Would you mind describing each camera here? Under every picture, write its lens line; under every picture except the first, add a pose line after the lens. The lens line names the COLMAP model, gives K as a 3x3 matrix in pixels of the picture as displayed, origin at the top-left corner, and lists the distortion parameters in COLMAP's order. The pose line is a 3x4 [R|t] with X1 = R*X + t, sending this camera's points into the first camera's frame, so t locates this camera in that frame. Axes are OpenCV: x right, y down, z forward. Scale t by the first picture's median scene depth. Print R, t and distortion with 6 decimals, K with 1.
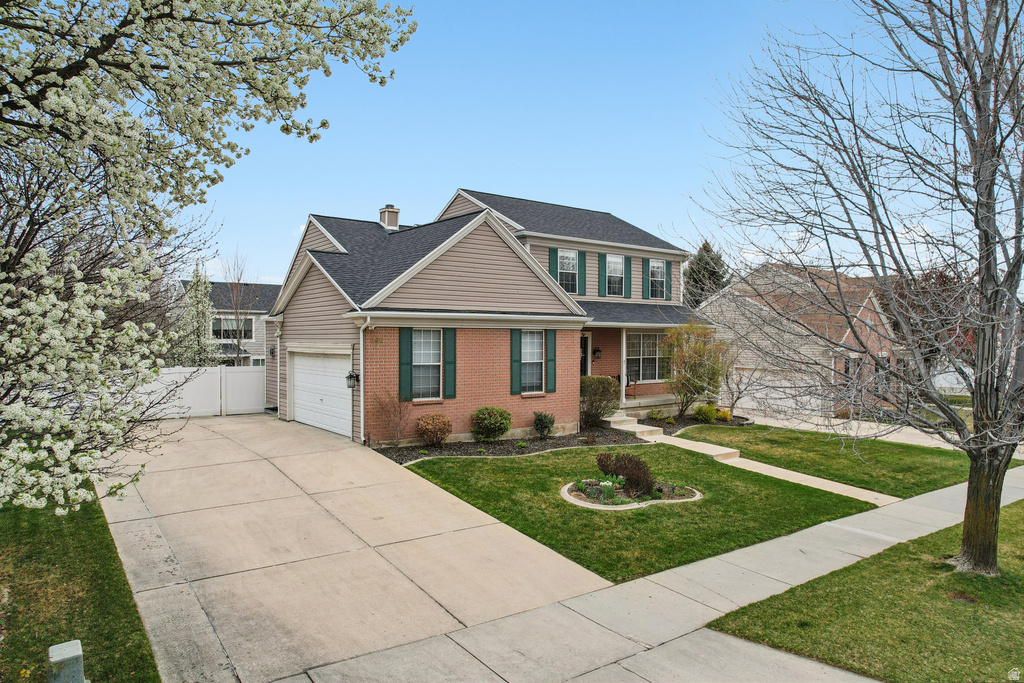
lens RADIAL K [[660.4, 0, 512.0], [0, 660.4, 341.5], [0, 0, 1]] dist [-0.070307, 0.070853]
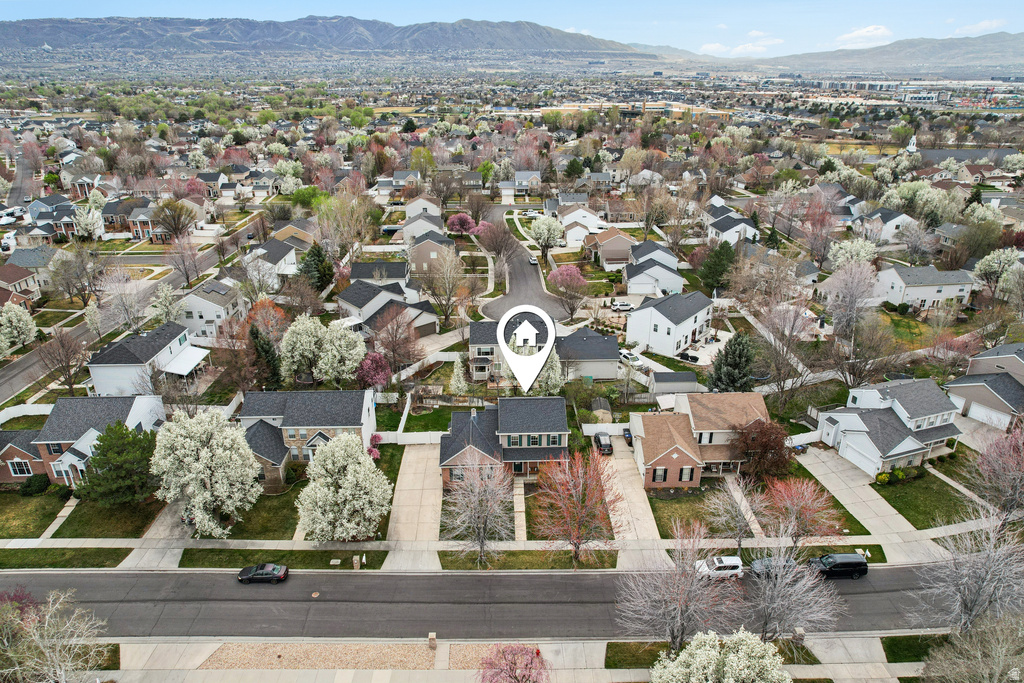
lens RADIAL K [[660.4, 0, 512.0], [0, 660.4, 341.5], [0, 0, 1]] dist [-0.070307, 0.070853]
pose [[0.816776, 0.217605, -0.534345, 2.309687], [0.002354, 0.924883, 0.380245, -2.440446], [0.576950, -0.311833, 0.754910, -1.845058]]
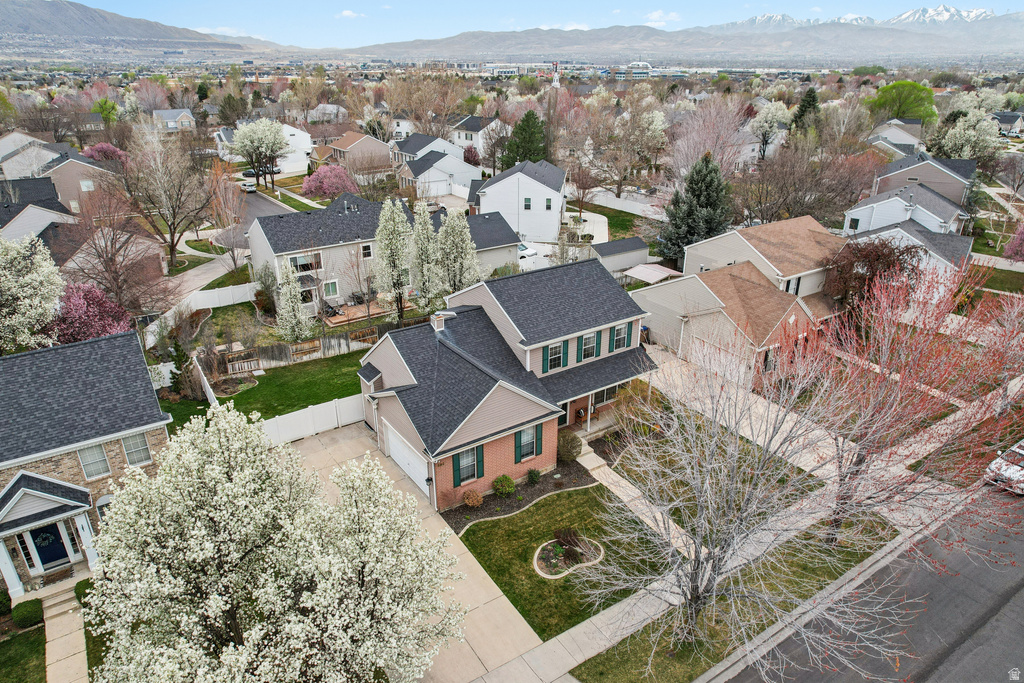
lens RADIAL K [[660.4, 0, 512.0], [0, 660.4, 341.5], [0, 0, 1]] dist [-0.070307, 0.070853]
pose [[0.998788, 0.016565, -0.046343, 0.070857], [0.002927, 0.919991, 0.391927, -0.967303], [0.049127, -0.391588, 0.918828, -0.524368]]
